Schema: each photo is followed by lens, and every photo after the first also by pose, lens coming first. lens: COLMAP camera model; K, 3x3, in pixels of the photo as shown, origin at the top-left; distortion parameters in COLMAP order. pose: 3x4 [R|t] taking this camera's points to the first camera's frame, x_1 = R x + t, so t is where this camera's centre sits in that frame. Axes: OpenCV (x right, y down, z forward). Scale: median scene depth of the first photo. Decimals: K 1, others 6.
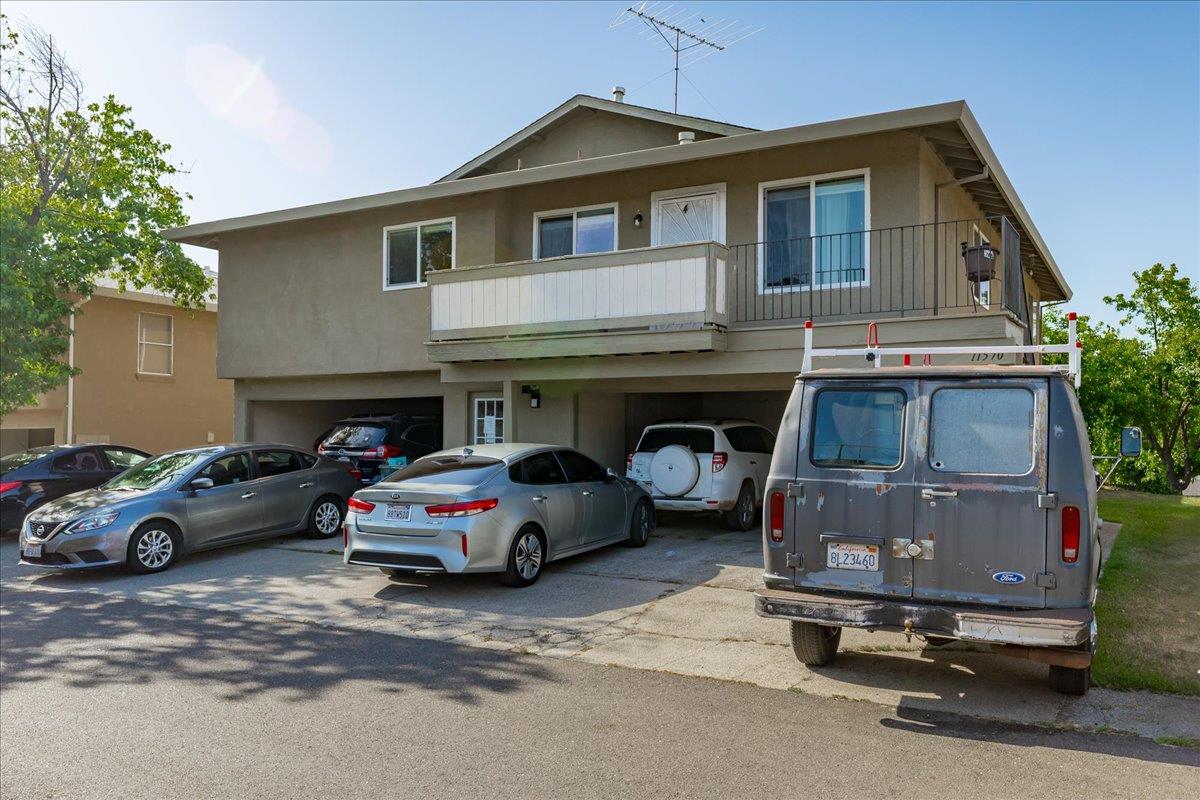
lens RADIAL K [[940.2, 0, 645.6], [0, 940.2, 429.6], [0, 0, 1]] dist [0.000172, 0.000407]
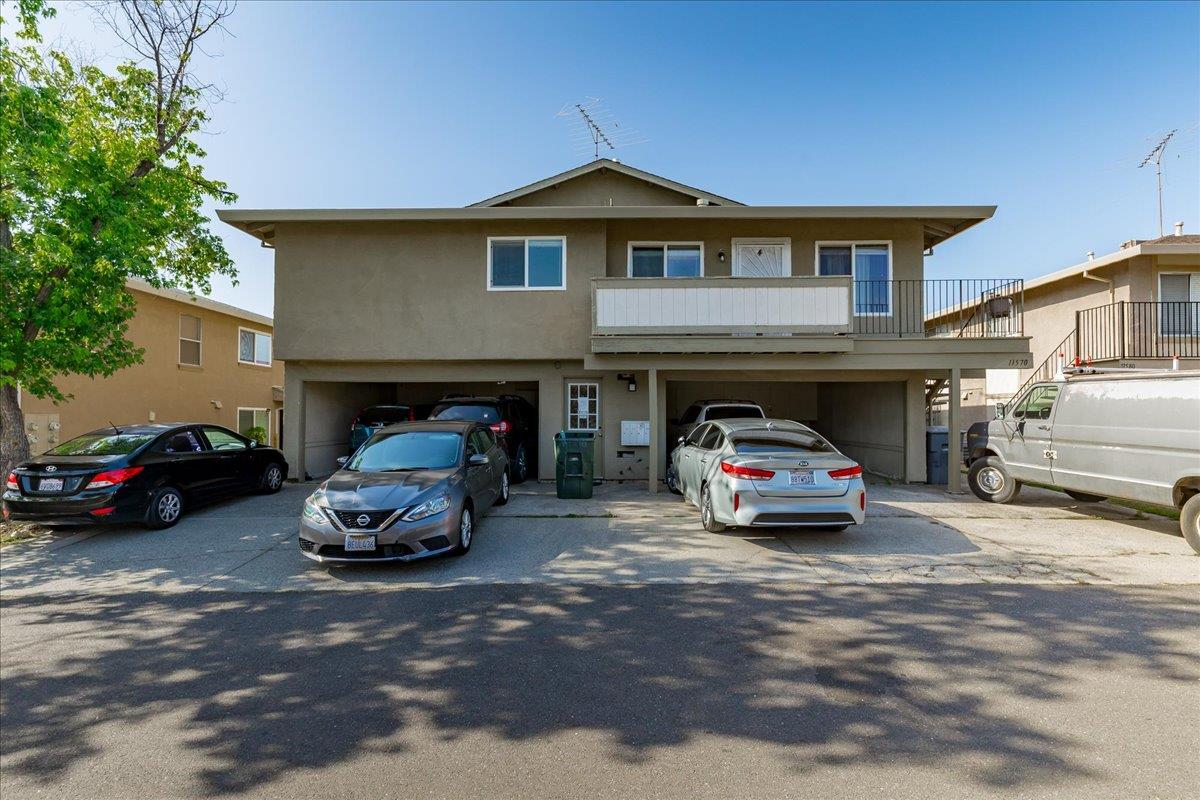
lens RADIAL K [[583.6, 0, 596.9], [0, 583.6, 407.0], [0, 0, 1]] dist [0.000355, 0.000693]
pose [[0.882514, 0.000376, 0.470285, -0.548502], [0.000872, 0.999997, -0.002437, 0.000407], [-0.470284, 0.002560, 0.882511, 0.315472]]
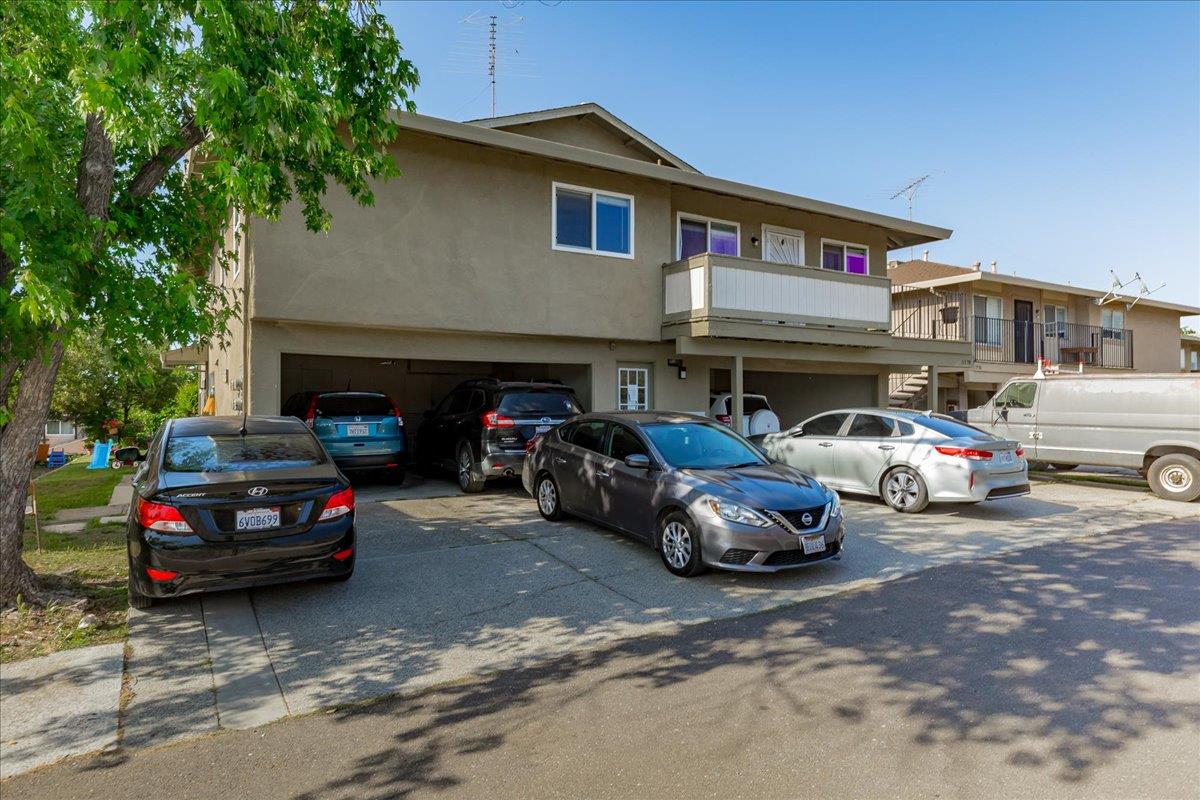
lens RADIAL K [[734.0, 0, 600.0], [0, 734.0, 400.0], [0, 0, 1]] dist [-0.002313, 0.000858]
pose [[0.483911, 0.003994, 0.875108, -0.981351], [-0.003787, 0.999990, -0.002470, 0.005770], [-0.875109, -0.002119, 0.483921, 0.657842]]
